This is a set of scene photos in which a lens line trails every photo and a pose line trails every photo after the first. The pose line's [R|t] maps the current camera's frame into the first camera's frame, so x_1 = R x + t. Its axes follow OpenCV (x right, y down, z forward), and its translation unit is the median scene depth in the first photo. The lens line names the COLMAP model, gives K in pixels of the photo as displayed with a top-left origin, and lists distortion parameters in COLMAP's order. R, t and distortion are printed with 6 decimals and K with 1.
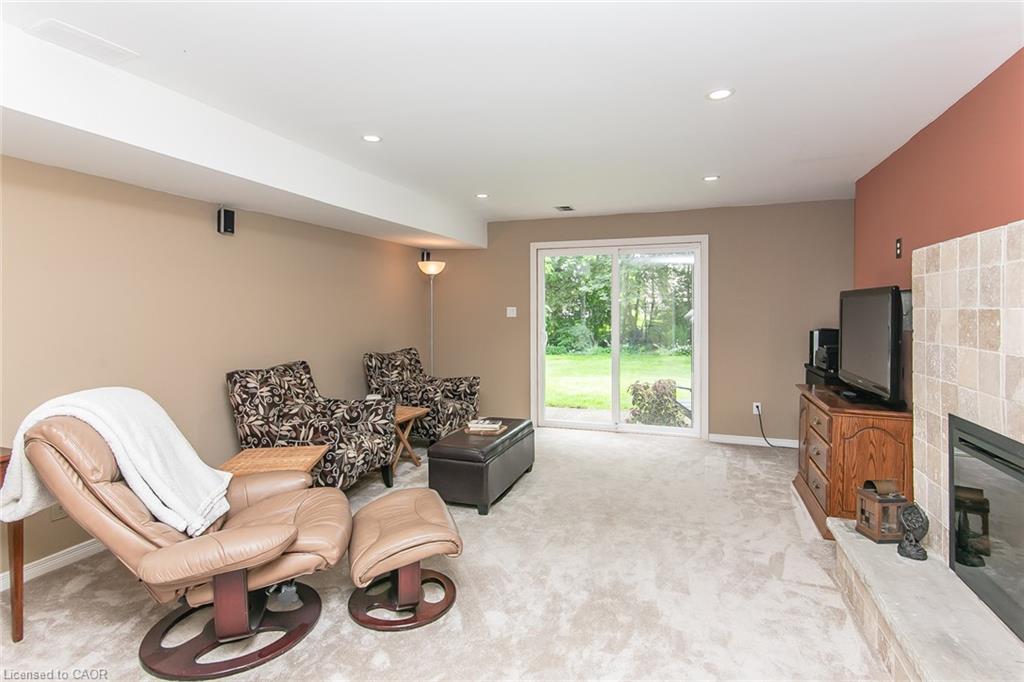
lens RADIAL K [[513.0, 0, 512.7], [0, 513.0, 314.4], [0, 0, 1]] dist [0.006737, -0.002498]
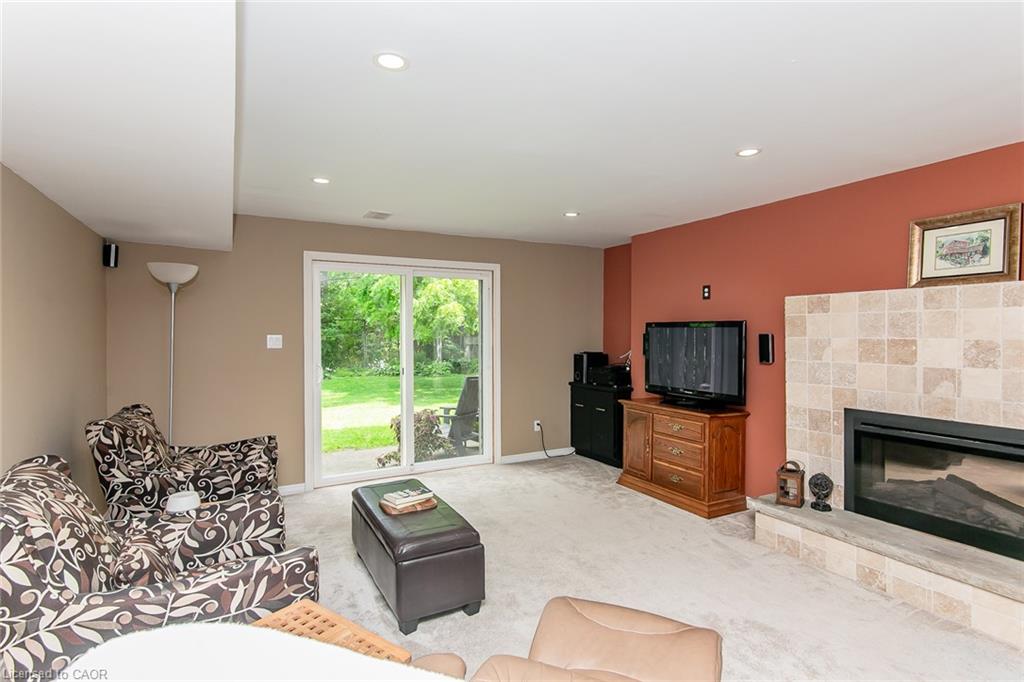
lens RADIAL K [[513.0, 0, 512.7], [0, 513.0, 336.3], [0, 0, 1]] dist [0.006737, -0.002498]
pose [[0.667784, -0.006555, 0.744326, -0.503880], [0.009380, 0.999956, 0.000390, -0.014588], [-0.744296, 0.006721, 0.667816, 0.394368]]
